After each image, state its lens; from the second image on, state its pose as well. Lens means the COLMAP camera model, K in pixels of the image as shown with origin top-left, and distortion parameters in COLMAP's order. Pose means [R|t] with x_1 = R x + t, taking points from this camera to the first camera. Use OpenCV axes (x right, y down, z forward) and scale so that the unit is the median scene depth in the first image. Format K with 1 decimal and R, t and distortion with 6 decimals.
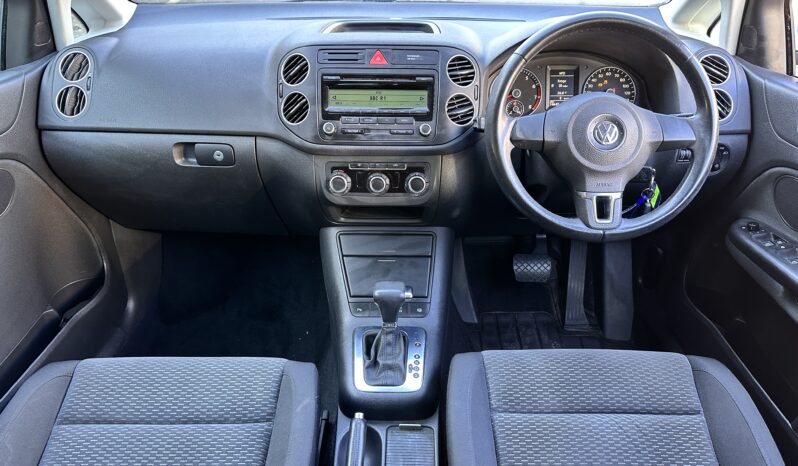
lens RADIAL K [[570.9, 0, 398.6], [0, 570.9, 224.5], [0, 0, 1]] dist [0.114634, -0.179664]
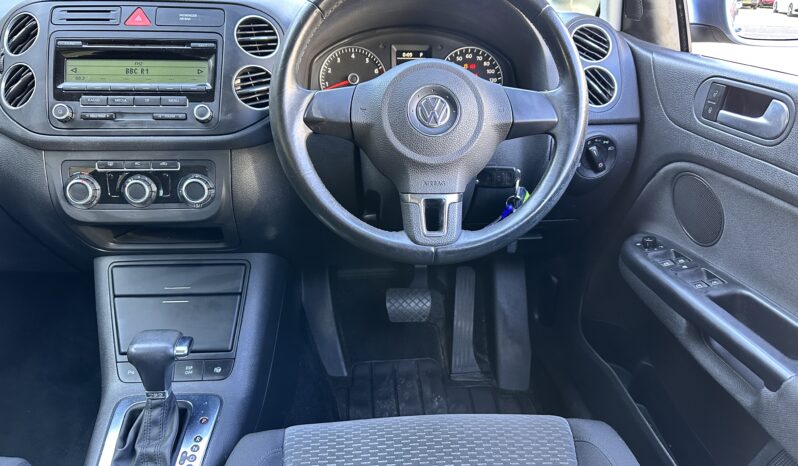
lens RADIAL K [[570.9, 0, 398.6], [0, 570.9, 224.5], [0, 0, 1]] dist [0.114634, -0.179664]
pose [[0.996447, -0.017101, 0.082470, 0.222346], [0.022914, 0.997279, -0.070066, 0.027204], [-0.081047, 0.071707, 0.994127, 0.269190]]
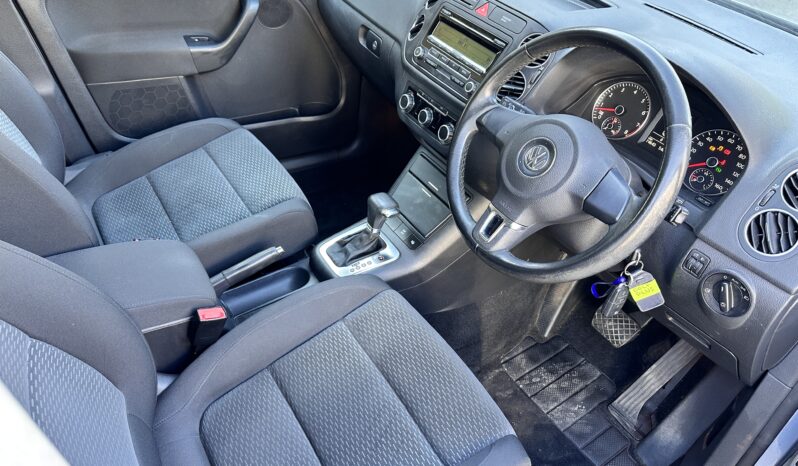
lens RADIAL K [[570.9, 0, 398.6], [0, 570.9, 224.5], [0, 0, 1]] dist [0.114634, -0.179664]
pose [[0.547215, 0.555359, -0.626205, 0.747793], [-0.501673, 0.816504, 0.285737, -0.191494], [0.669986, 0.157790, 0.725411, 0.194814]]
